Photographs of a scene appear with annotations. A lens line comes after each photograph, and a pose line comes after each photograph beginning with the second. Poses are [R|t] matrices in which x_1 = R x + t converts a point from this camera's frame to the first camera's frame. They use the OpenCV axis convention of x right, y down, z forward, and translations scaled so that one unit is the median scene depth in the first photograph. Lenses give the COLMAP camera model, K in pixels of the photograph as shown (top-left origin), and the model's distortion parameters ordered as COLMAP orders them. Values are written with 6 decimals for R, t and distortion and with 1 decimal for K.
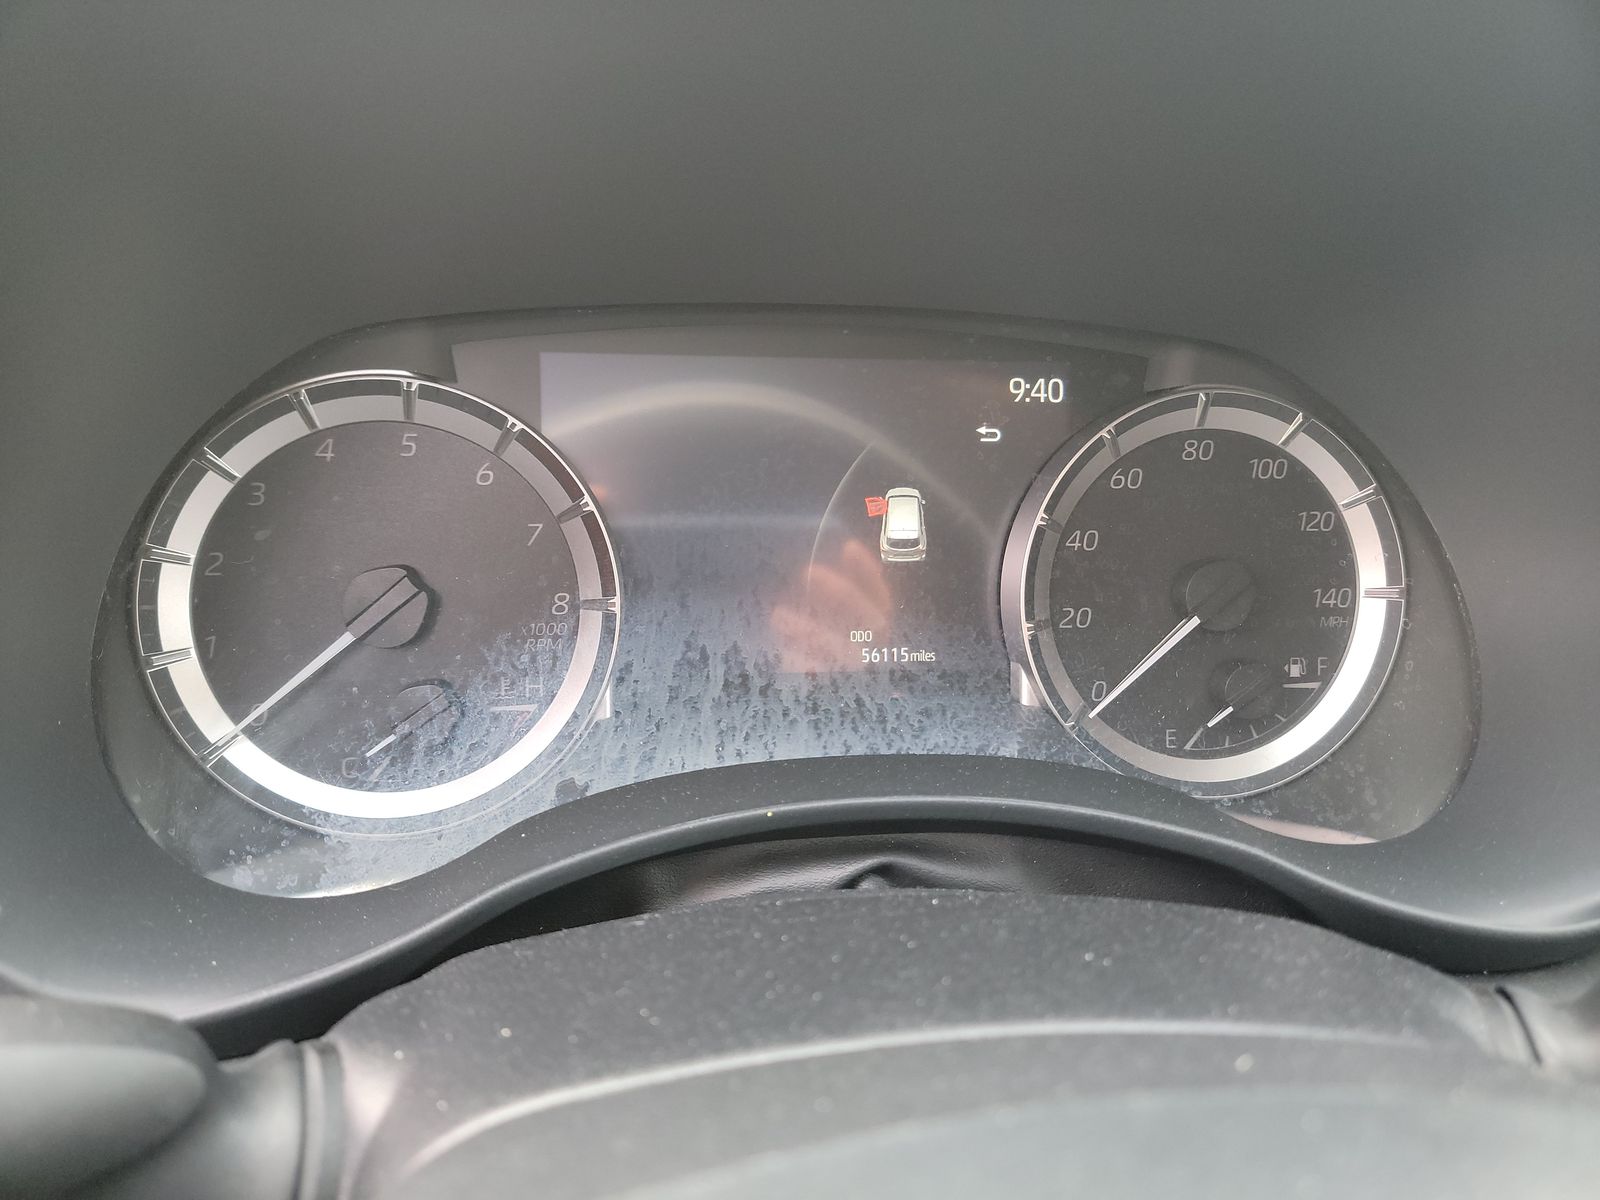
lens RADIAL K [[1099.0, 0, 796.0], [0, 1099.0, 592.3], [0, 0, 1]] dist [0.028188, -0.002923]
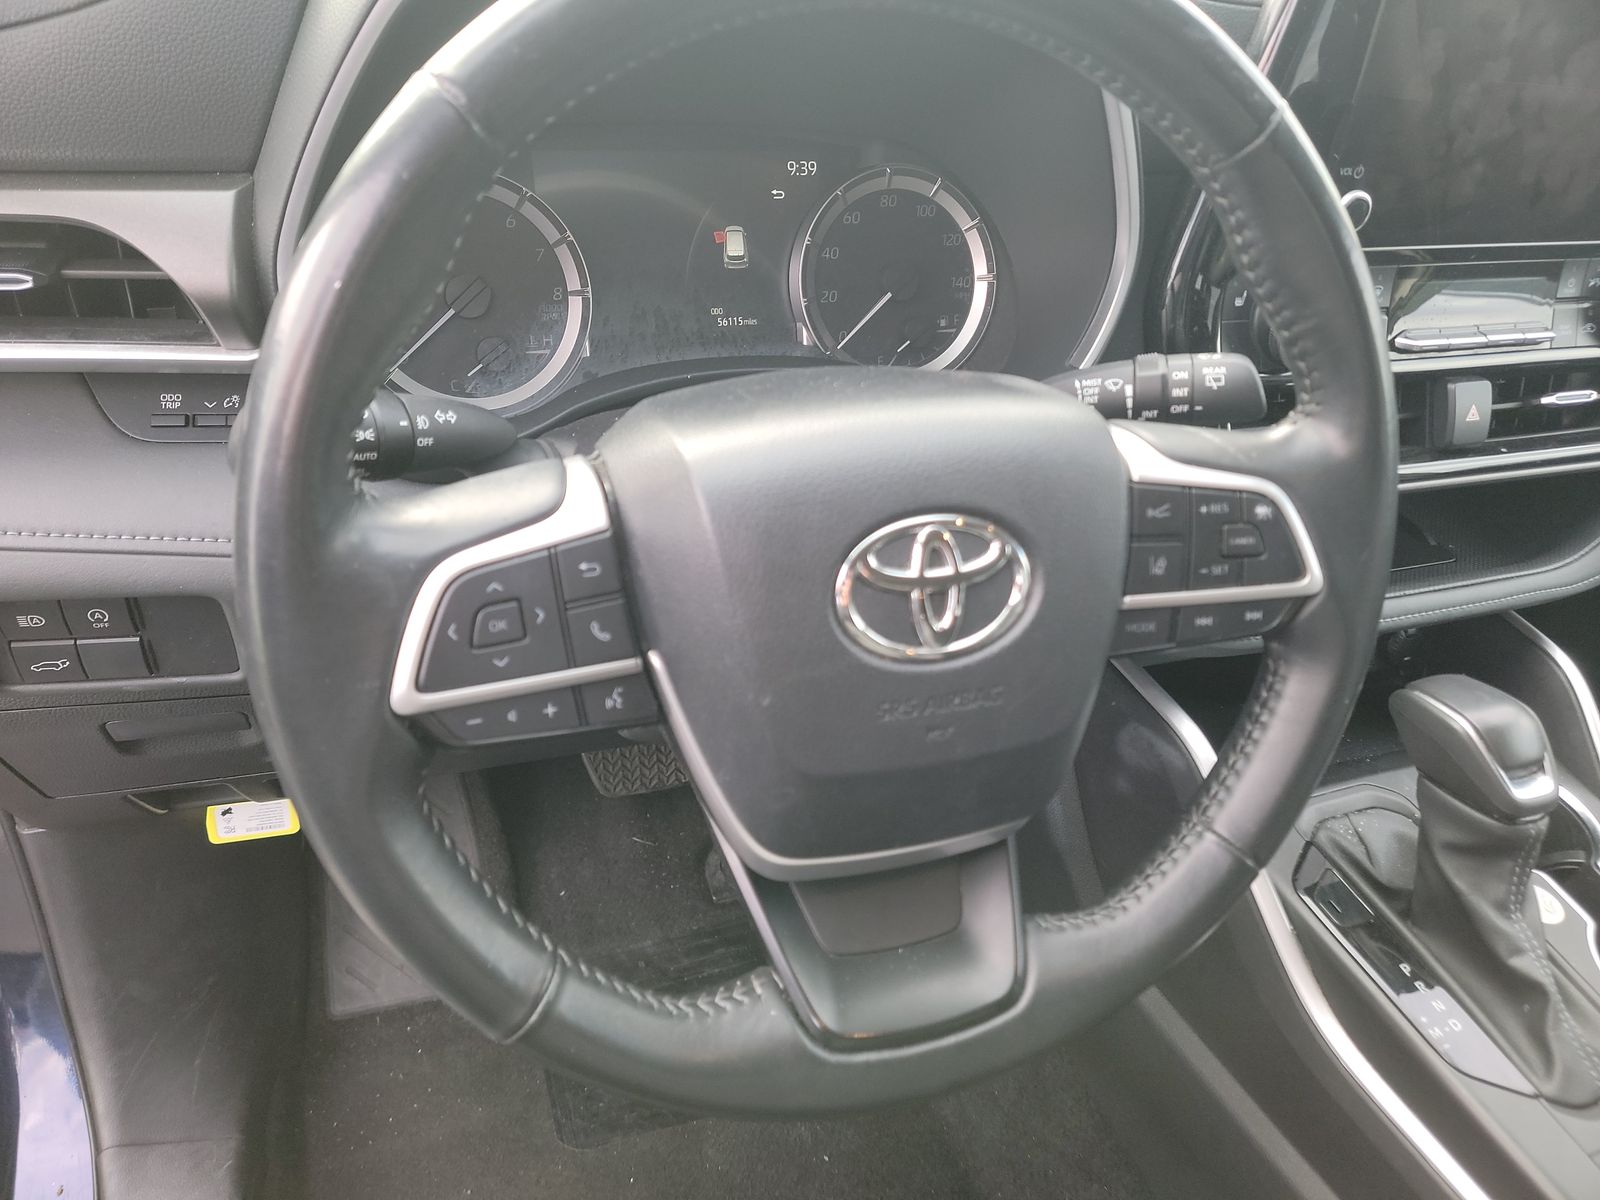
lens RADIAL K [[1099.0, 0, 799.4], [0, 1099.0, 609.5], [0, 0, 1]] dist [0.028188, -0.002923]
pose [[0.981097, -0.088088, 0.172309, -0.168424], [0.053680, 0.979332, 0.195008, 0.178823], [-0.185925, -0.182072, 0.965547, -0.912965]]
